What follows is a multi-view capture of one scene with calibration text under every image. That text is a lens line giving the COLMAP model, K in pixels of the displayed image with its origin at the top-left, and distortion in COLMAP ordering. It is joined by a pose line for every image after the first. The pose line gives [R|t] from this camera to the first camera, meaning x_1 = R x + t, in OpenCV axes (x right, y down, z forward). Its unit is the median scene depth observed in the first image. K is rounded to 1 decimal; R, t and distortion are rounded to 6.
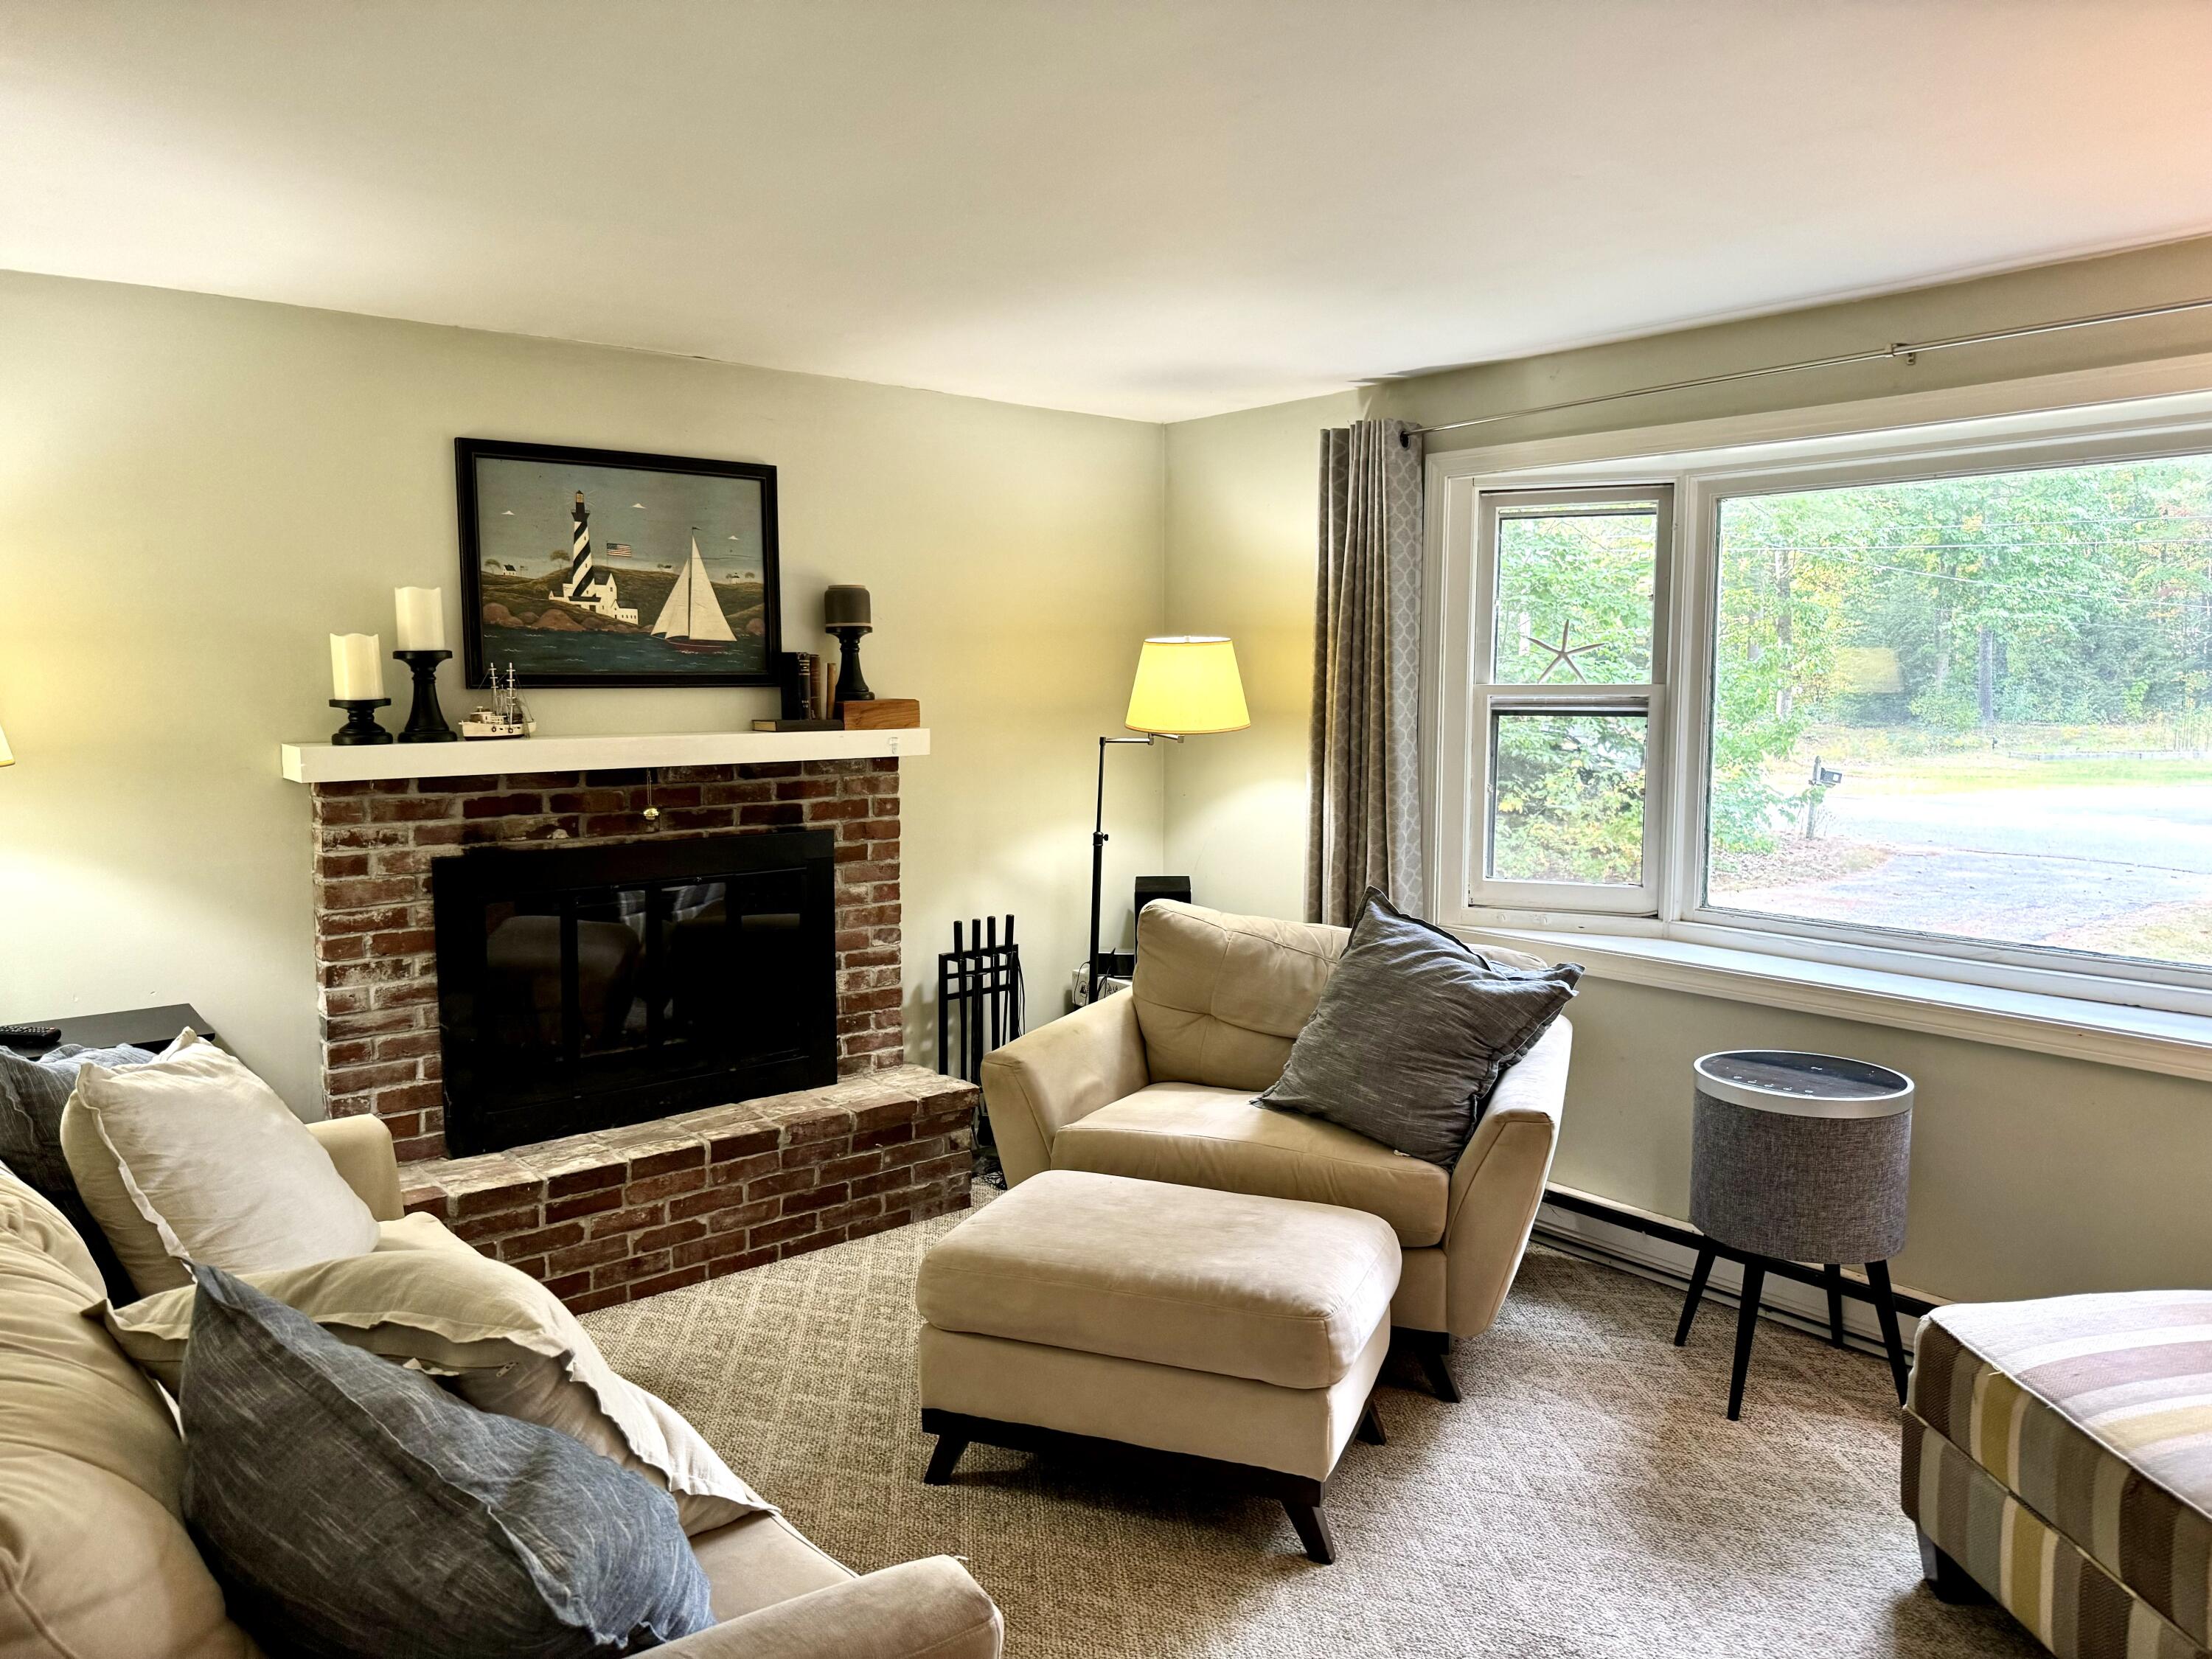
lens RADIAL K [[1555.8, 0, 1145.6], [0, 1555.8, 814.0], [0, 0, 1]] dist [0.047686, -0.070382]
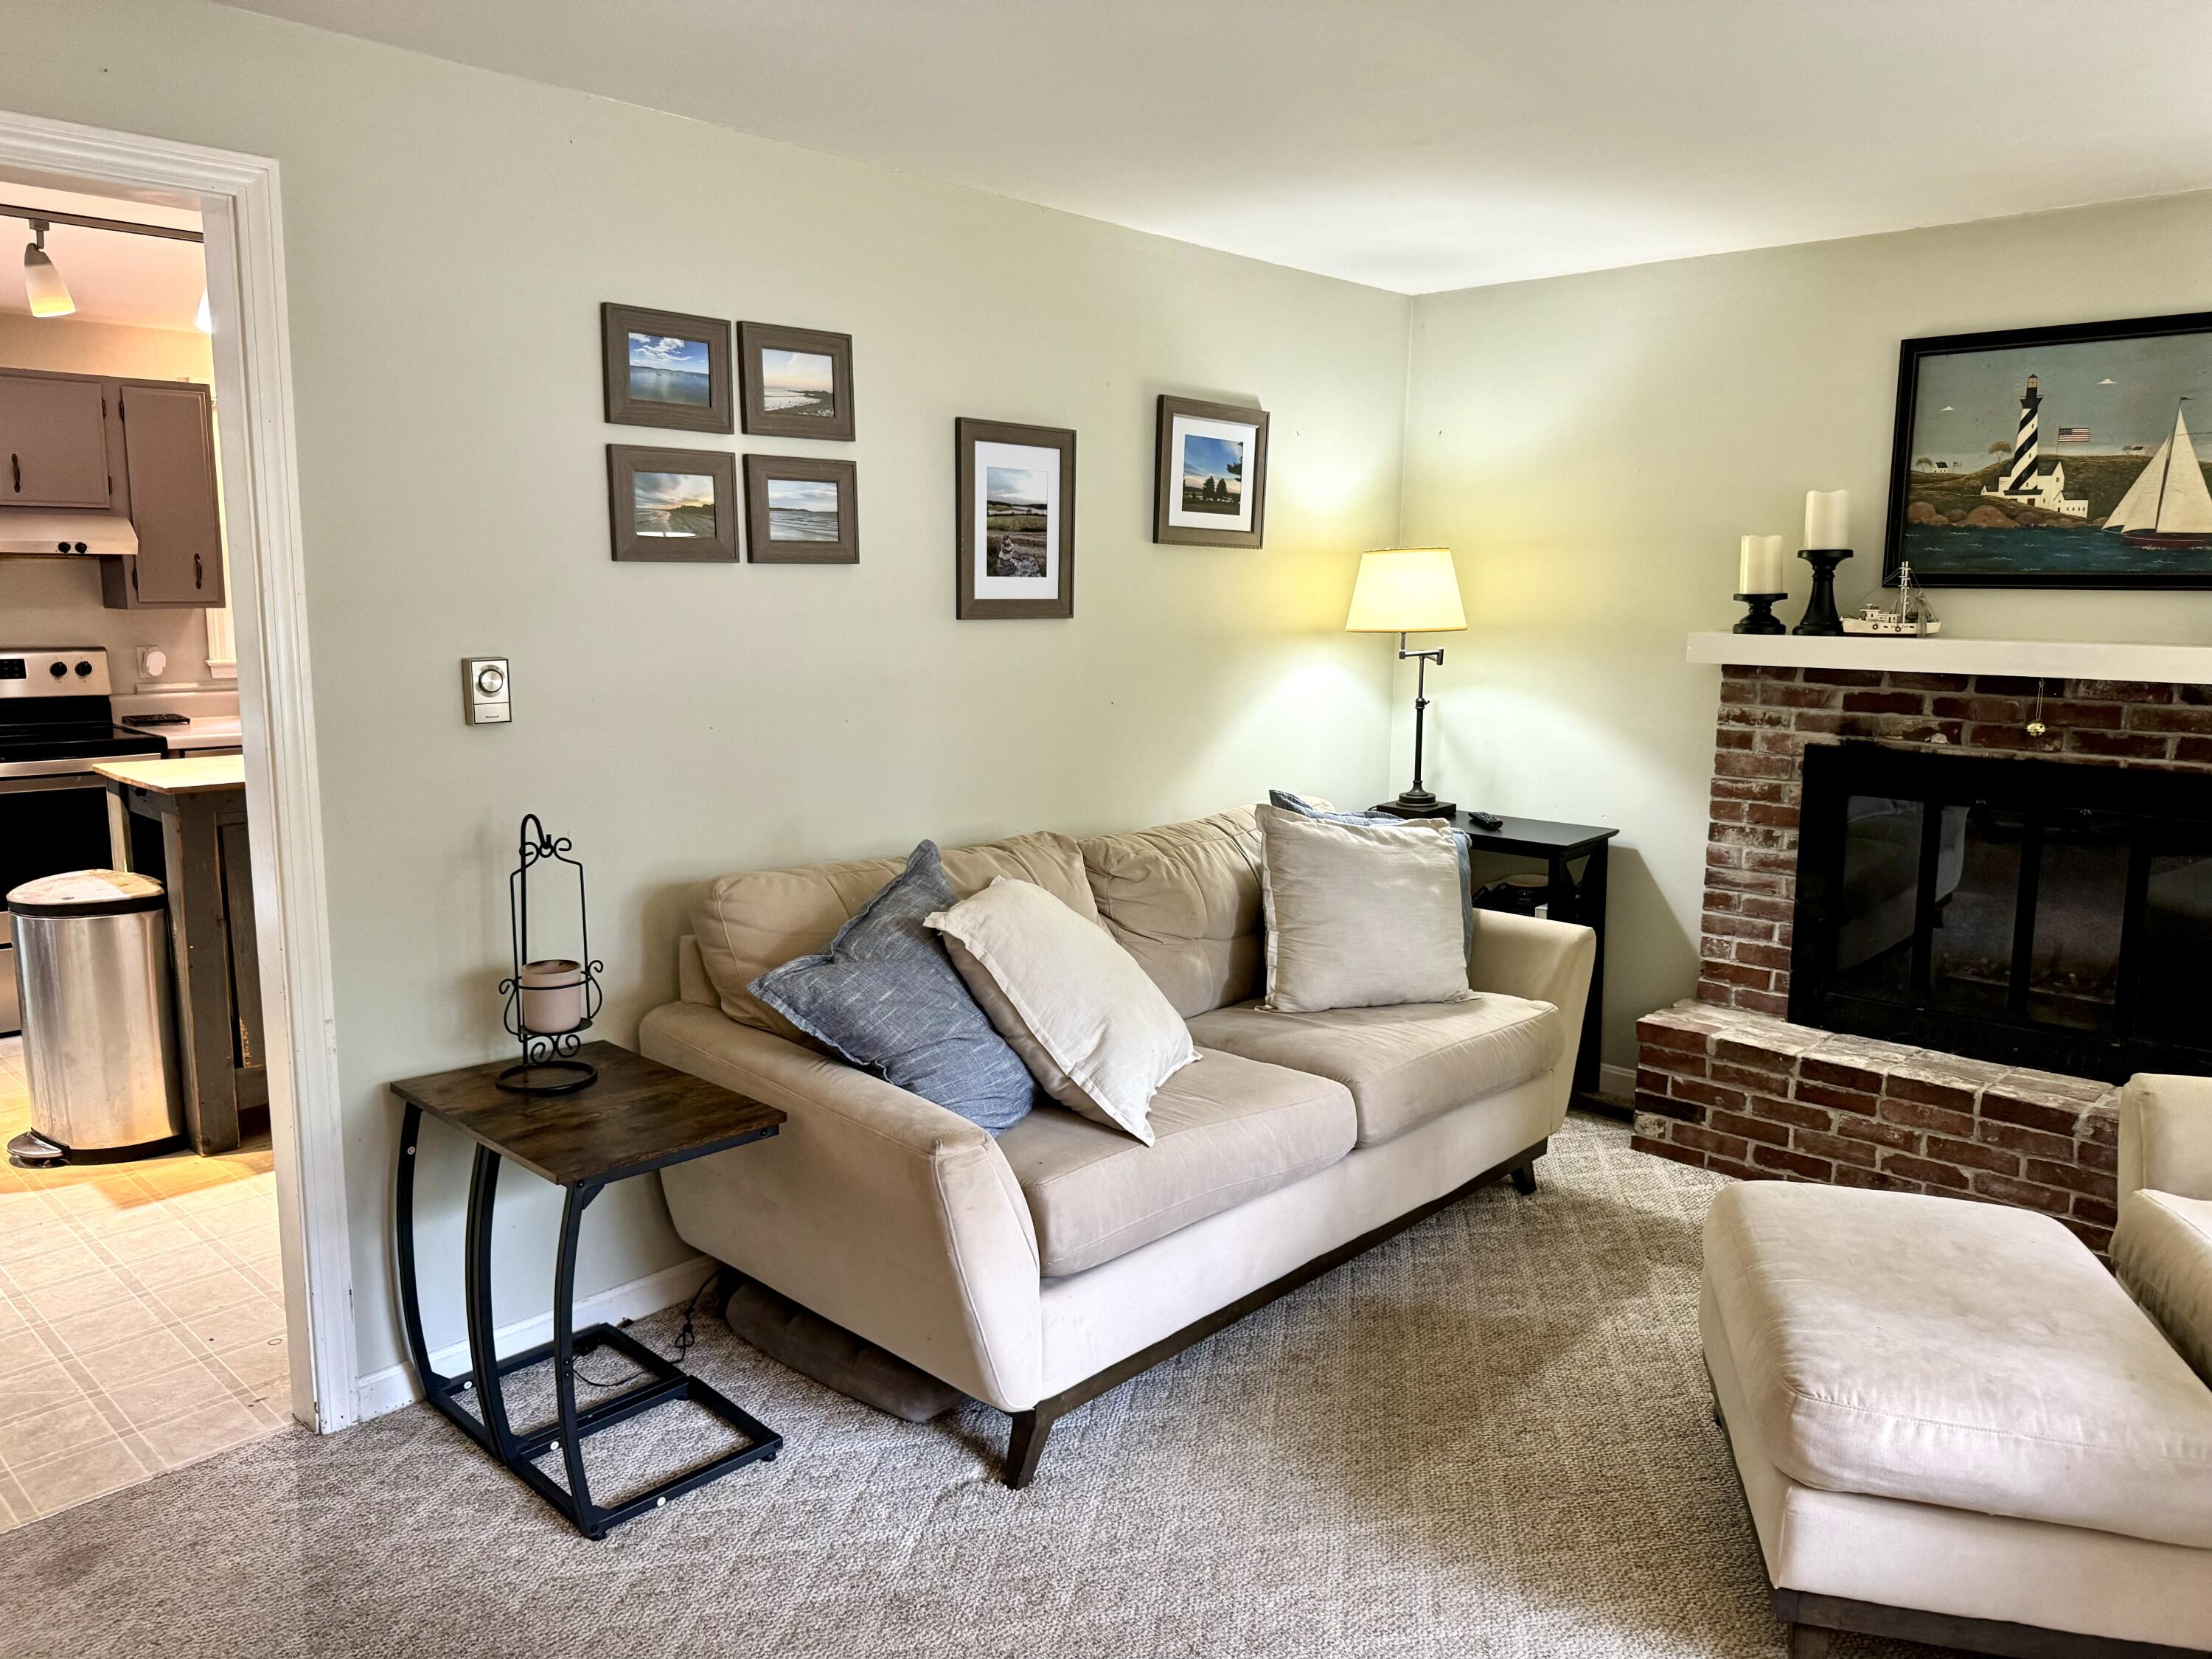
lens RADIAL K [[1555.8, 0, 1095.7], [0, 1555.8, 817.3], [0, 0, 1]] dist [0.047686, -0.070382]
pose [[0.107322, 0.148558, -0.983063, 0.553465], [-0.105704, 0.984874, 0.137292, -0.018007], [0.988589, 0.089179, 0.121402, 0.380604]]
